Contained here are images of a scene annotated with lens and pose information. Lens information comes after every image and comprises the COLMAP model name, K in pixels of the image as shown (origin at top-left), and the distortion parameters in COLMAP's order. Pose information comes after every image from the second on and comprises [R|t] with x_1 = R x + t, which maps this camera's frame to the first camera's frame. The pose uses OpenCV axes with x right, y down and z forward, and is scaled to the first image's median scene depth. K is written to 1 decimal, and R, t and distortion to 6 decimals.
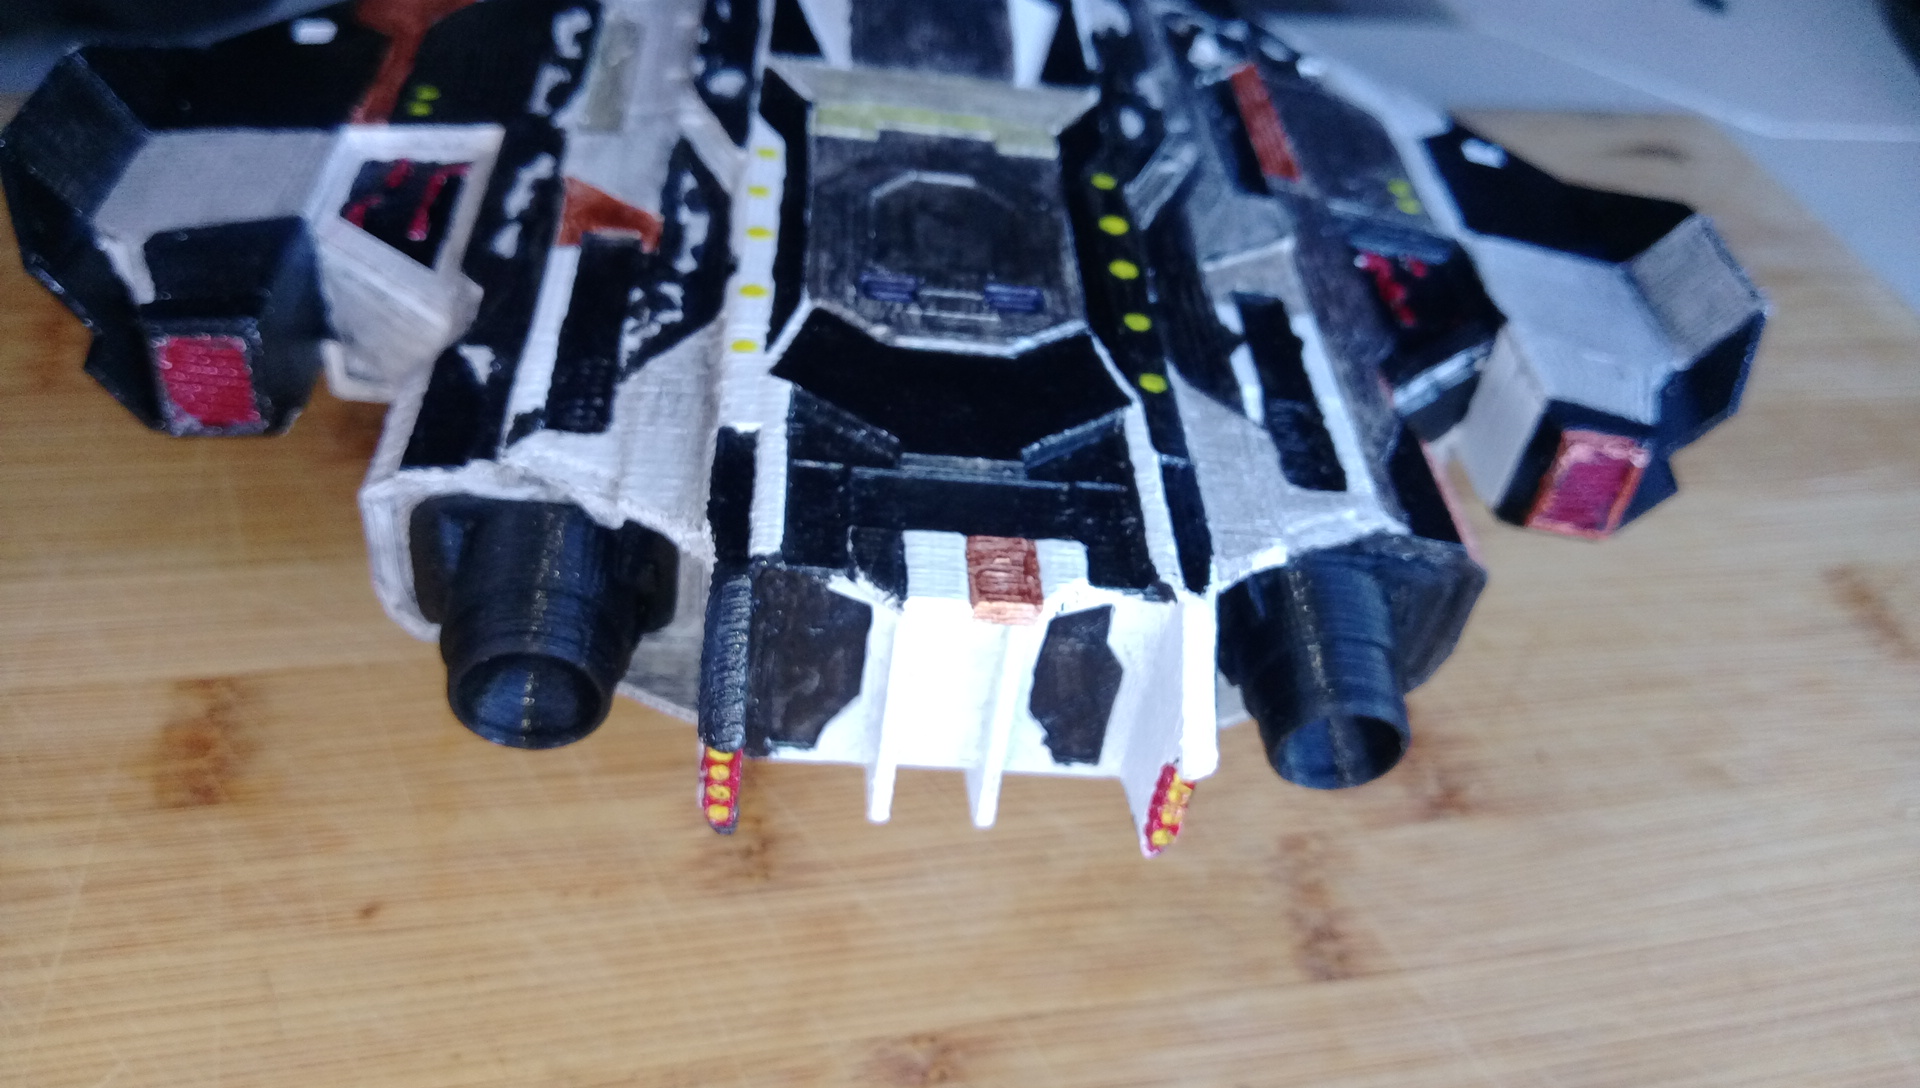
lens RADIAL K [[1637.2, 0, 960.0], [0, 1637.2, 544.0], [0, 0, 1]] dist [0.085021, -0.275630]
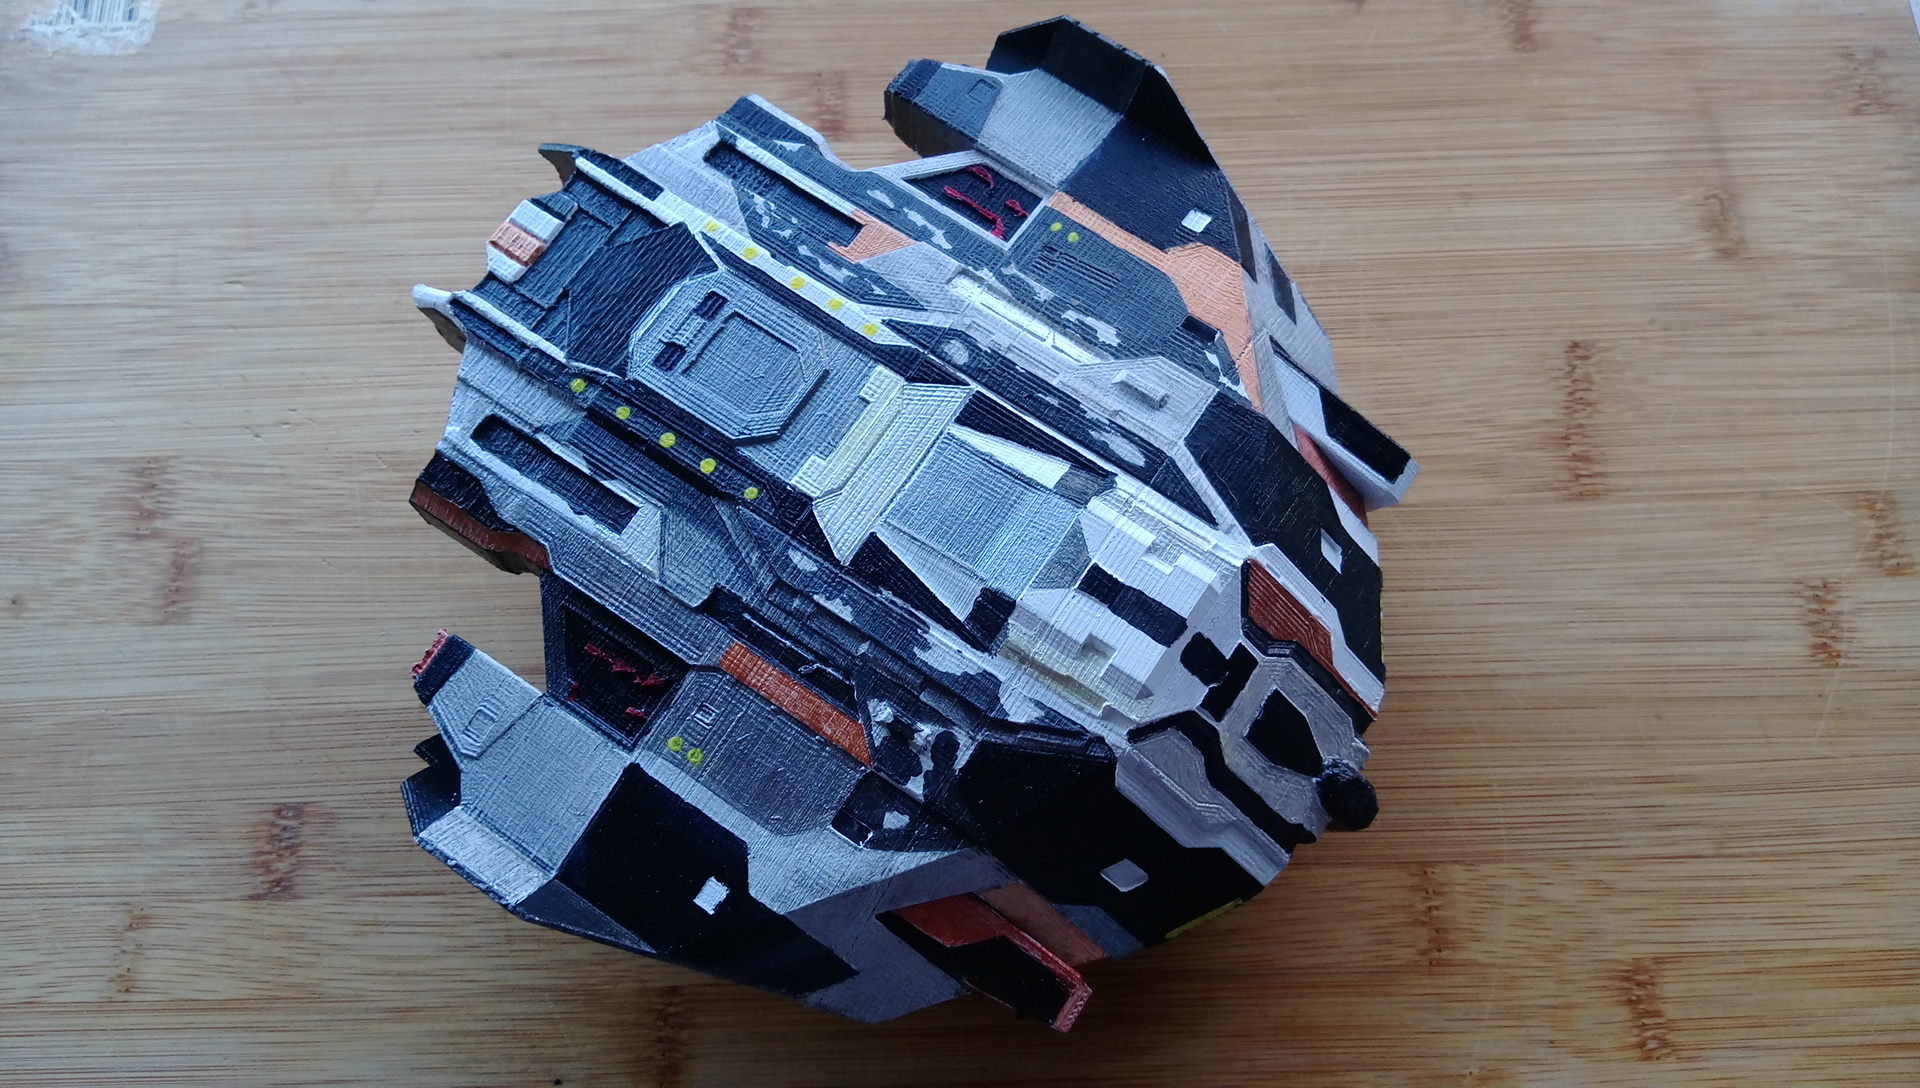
lens RADIAL K [[1637.2, 0, 960.0], [0, 1637.2, 544.0], [0, 0, 1]] dist [0.085021, -0.275630]
pose [[-0.596220, 0.701750, -0.389959, 0.670120], [-0.591856, -0.056020, 0.804095, -1.749865], [0.542428, 0.710217, 0.448736, 0.493748]]
